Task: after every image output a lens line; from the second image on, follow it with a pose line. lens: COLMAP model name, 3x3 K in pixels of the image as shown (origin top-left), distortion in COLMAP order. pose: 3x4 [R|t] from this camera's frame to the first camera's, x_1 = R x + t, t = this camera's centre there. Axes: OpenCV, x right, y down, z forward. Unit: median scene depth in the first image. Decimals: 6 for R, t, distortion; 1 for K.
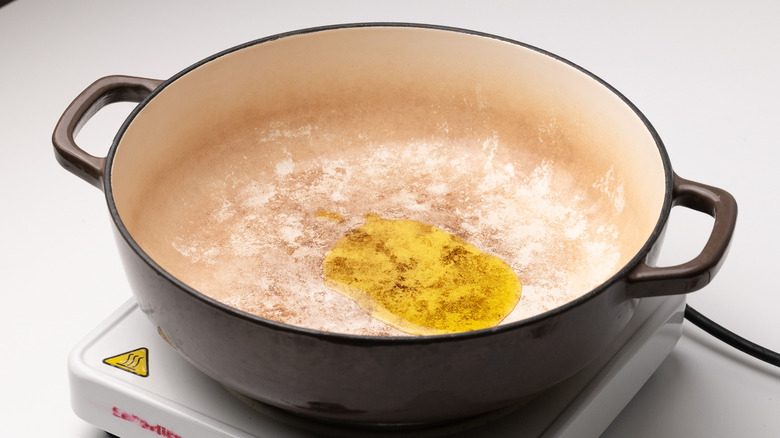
lens RADIAL K [[2603.6, 0, 390.0], [0, 2603.6, 219.0], [0, 0, 1]] dist [0.095354, 1.214195]
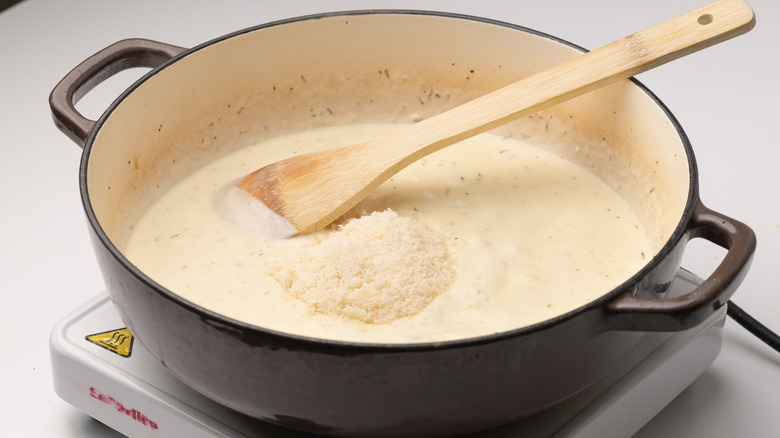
lens RADIAL K [[2603.6, 0, 390.0], [0, 2603.6, 219.0], [0, 0, 1]] dist [0.095354, 1.214195]
pose [[0.977907, 0.107422, -0.179328, 0.165674], [-0.110385, 0.993867, -0.006595, 0.006105], [0.177520, 0.026244, 0.983767, 0.095187]]
